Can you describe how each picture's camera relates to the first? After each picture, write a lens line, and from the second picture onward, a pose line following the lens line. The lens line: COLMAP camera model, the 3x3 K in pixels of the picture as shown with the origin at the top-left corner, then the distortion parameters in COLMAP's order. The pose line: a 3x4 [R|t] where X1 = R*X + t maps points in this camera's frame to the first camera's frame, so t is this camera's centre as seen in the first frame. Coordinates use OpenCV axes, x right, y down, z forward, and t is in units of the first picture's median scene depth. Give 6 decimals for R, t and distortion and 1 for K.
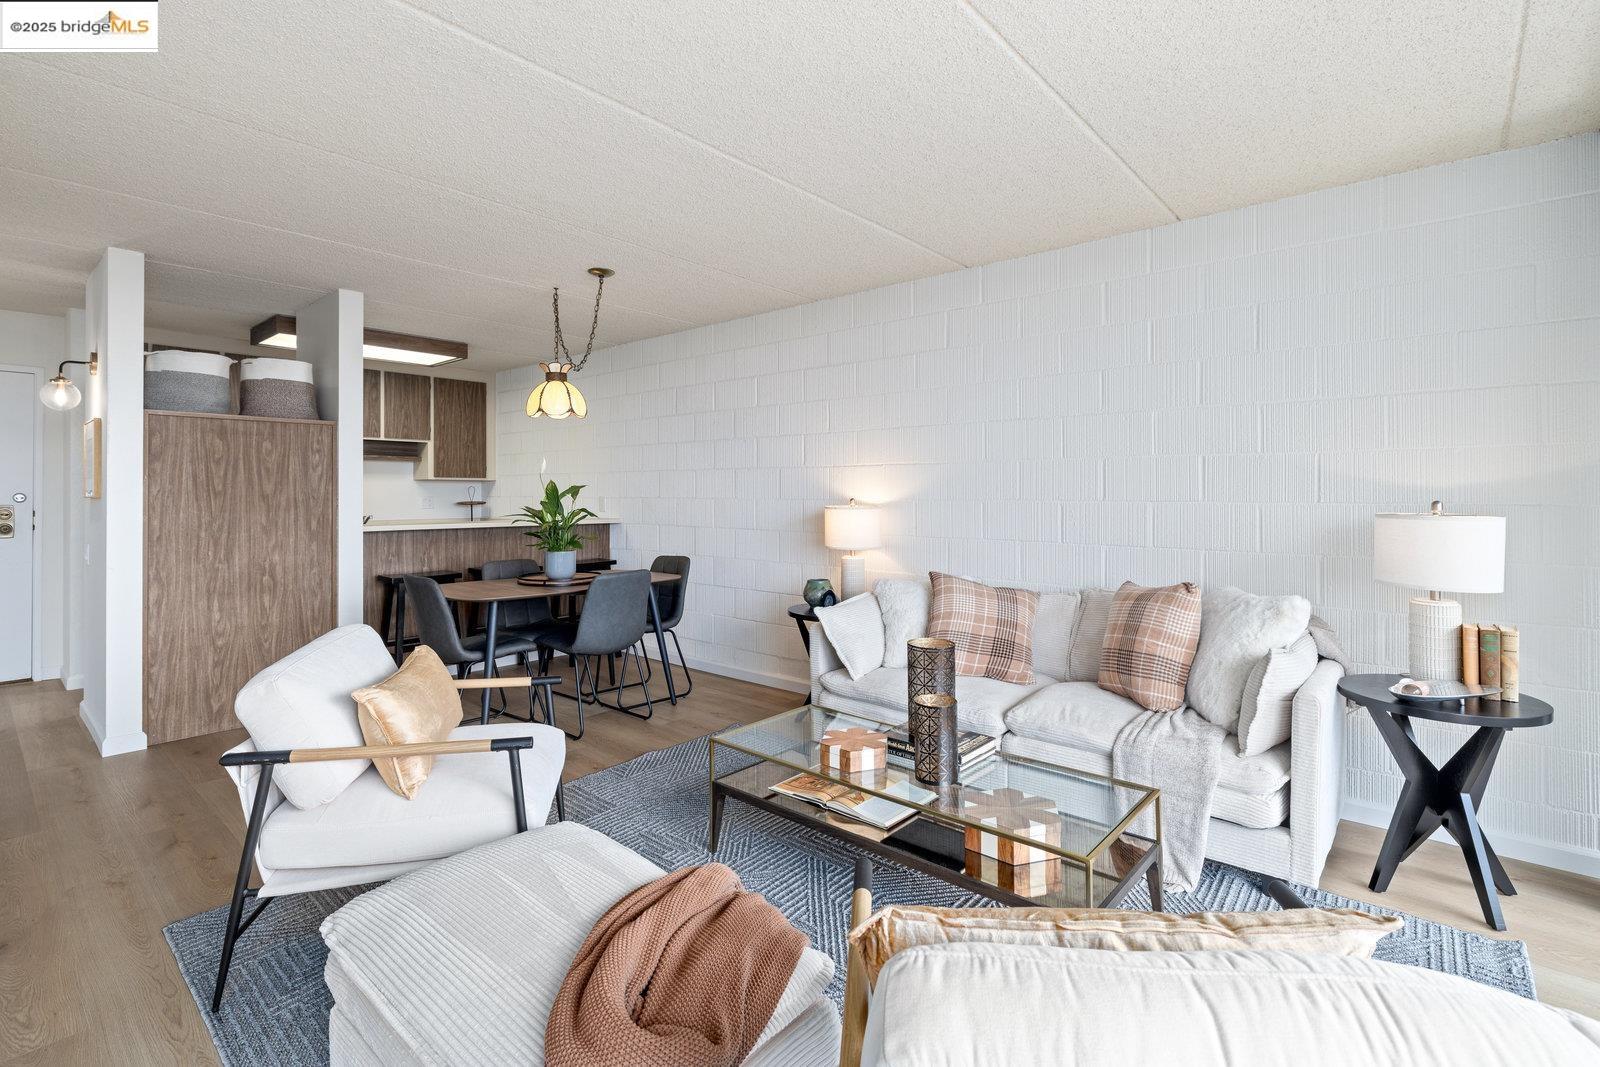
lens RADIAL K [[752.3, 0, 800.1], [0, 752.3, 492.7], [0, 0, 1]] dist [-0.000405, -0.000039]
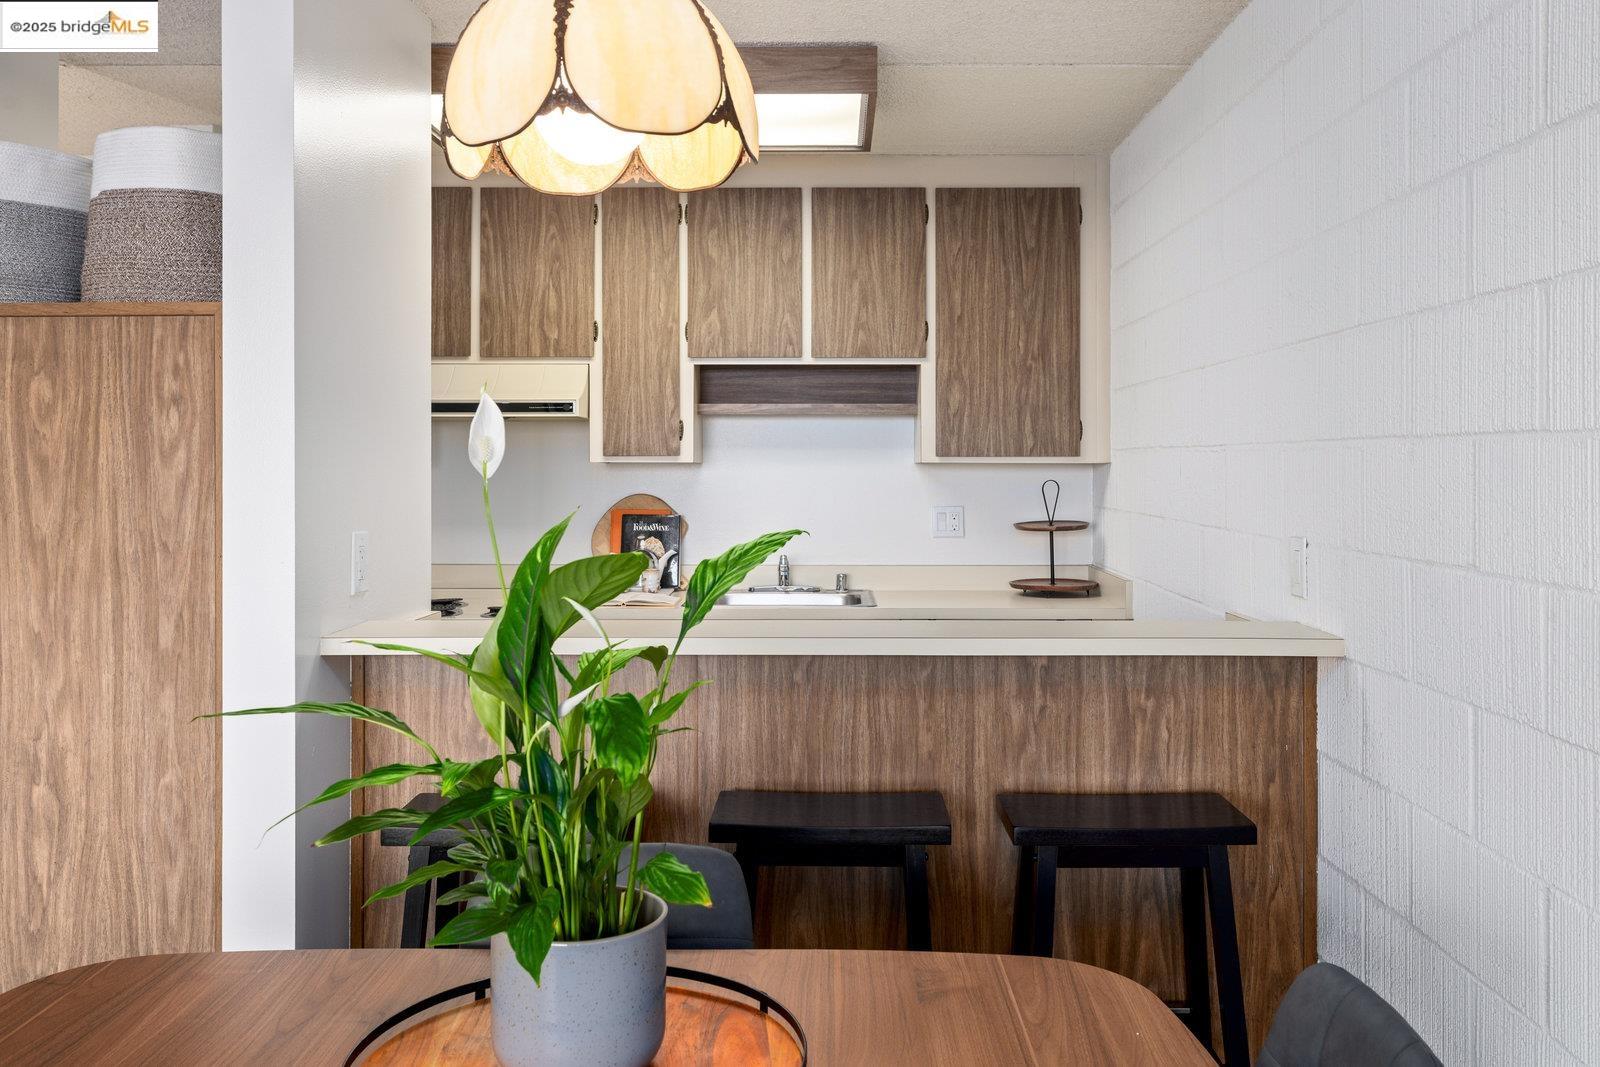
lens RADIAL K [[1315.2, 0, 804.6], [0, 1315.2, 467.8], [0, 0, 1]] dist [0.004805, 0.002719]
pose [[0.644392, 0.002122, -0.764692, -0.048823], [0.002234, 0.999987, 0.004658, -0.029053], [0.764692, -0.004710, 0.644379, 0.848276]]
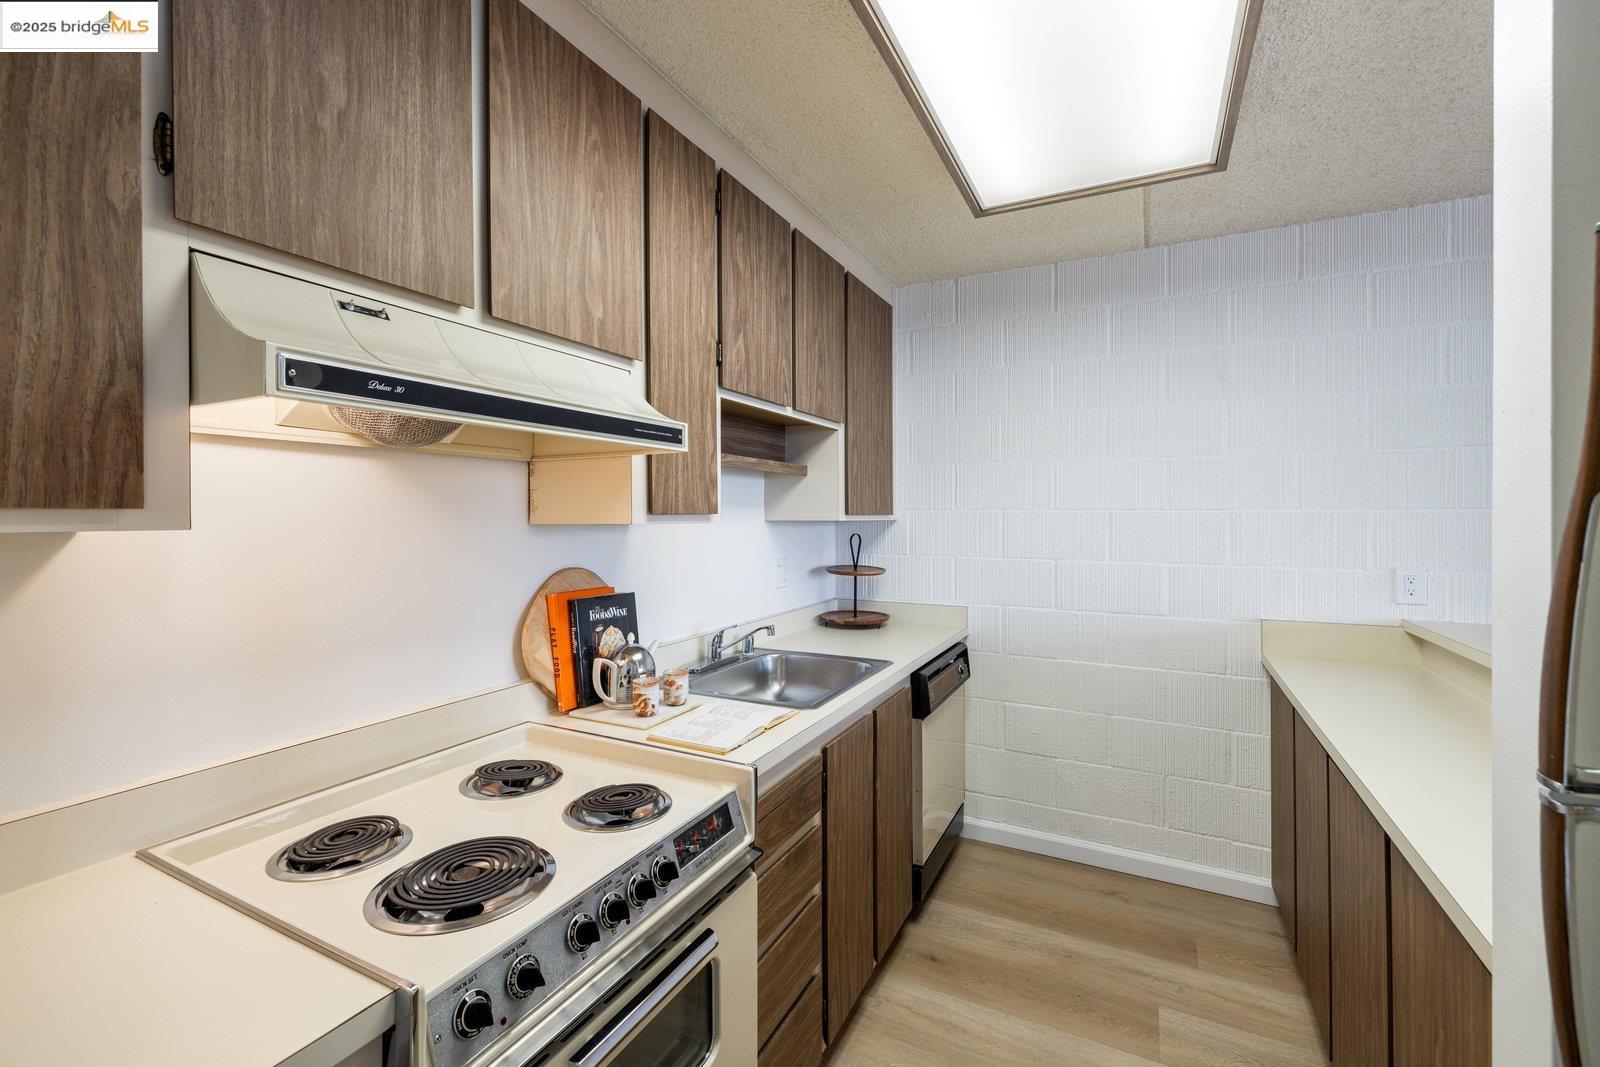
lens RADIAL K [[682.1, 0, 798.5], [0, 682.1, 515.0], [0, 0, 1]] dist [0.000657, 0.000296]
pose [[0.971005, 0.000182, 0.239058, -0.961136], [-0.000612, 0.999998, 0.001725, -0.034361], [-0.239057, -0.001821, 0.971004, 1.032993]]
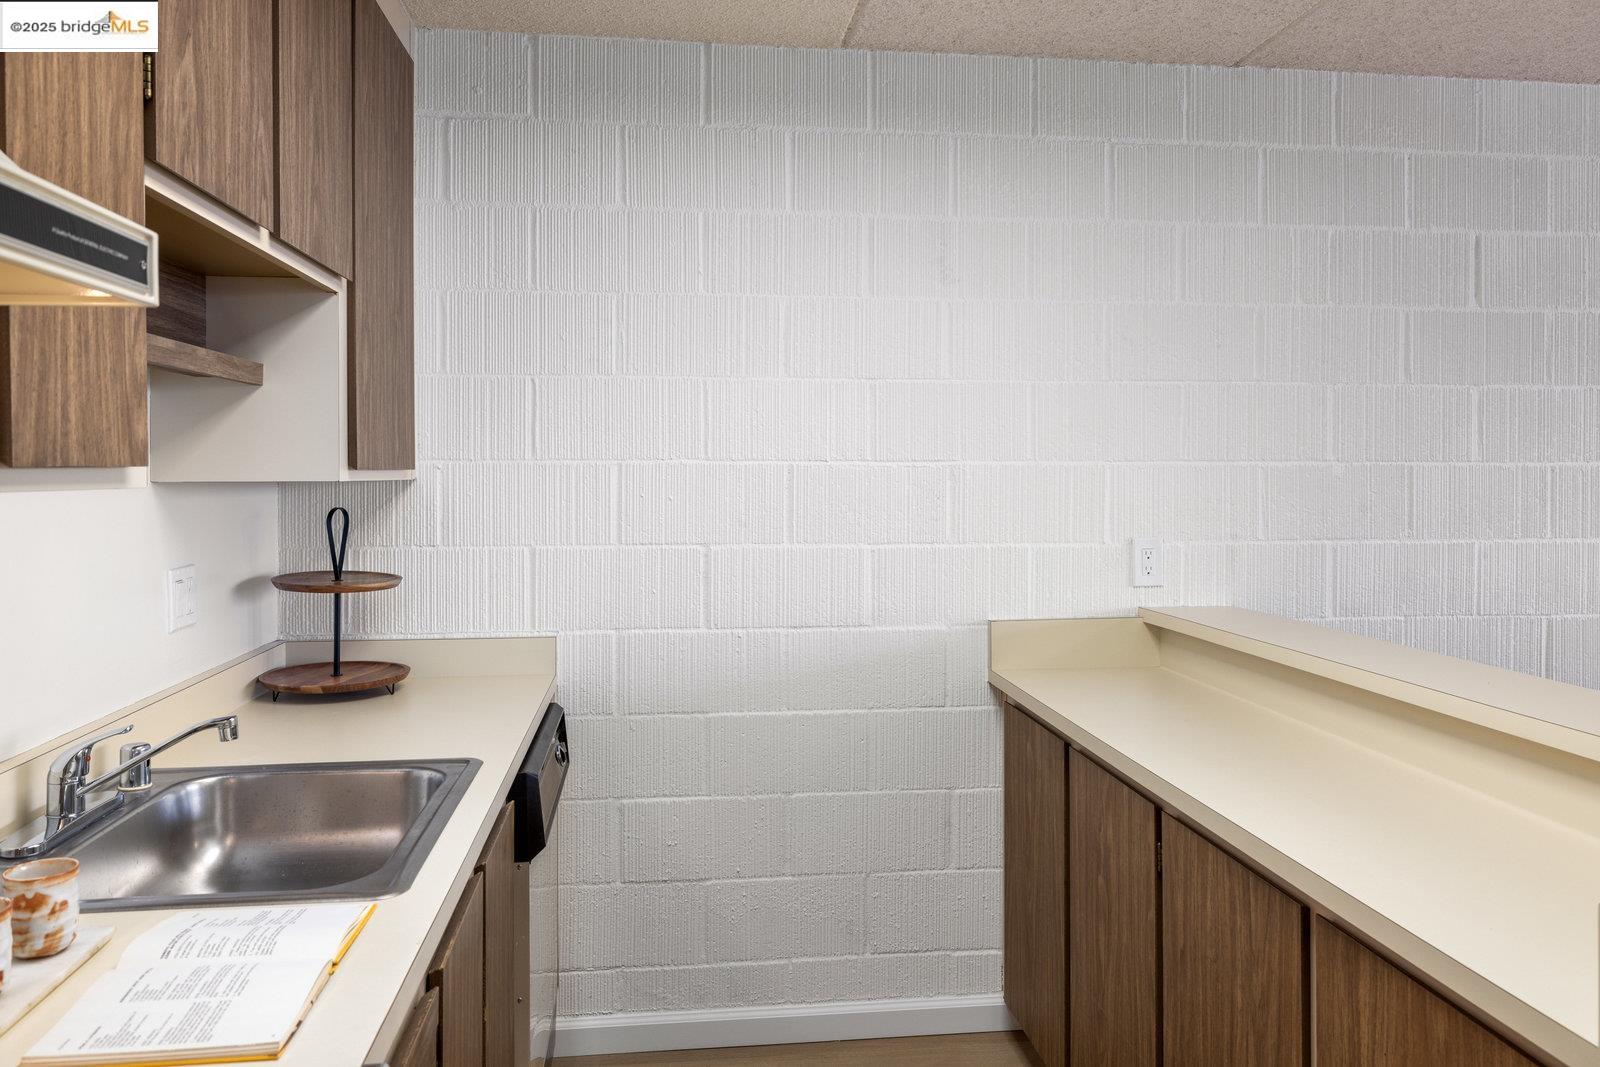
lens RADIAL K [[1154.3, 0, 802.5], [0, 1154.3, 474.3], [0, 0, 1]] dist [-0.002110, 0.005427]
pose [[0.666979, -0.002921, 0.745071, -1.015514], [-0.001020, 0.999988, 0.004833, -0.033864], [-0.745076, -0.003983, 0.666968, 1.131350]]
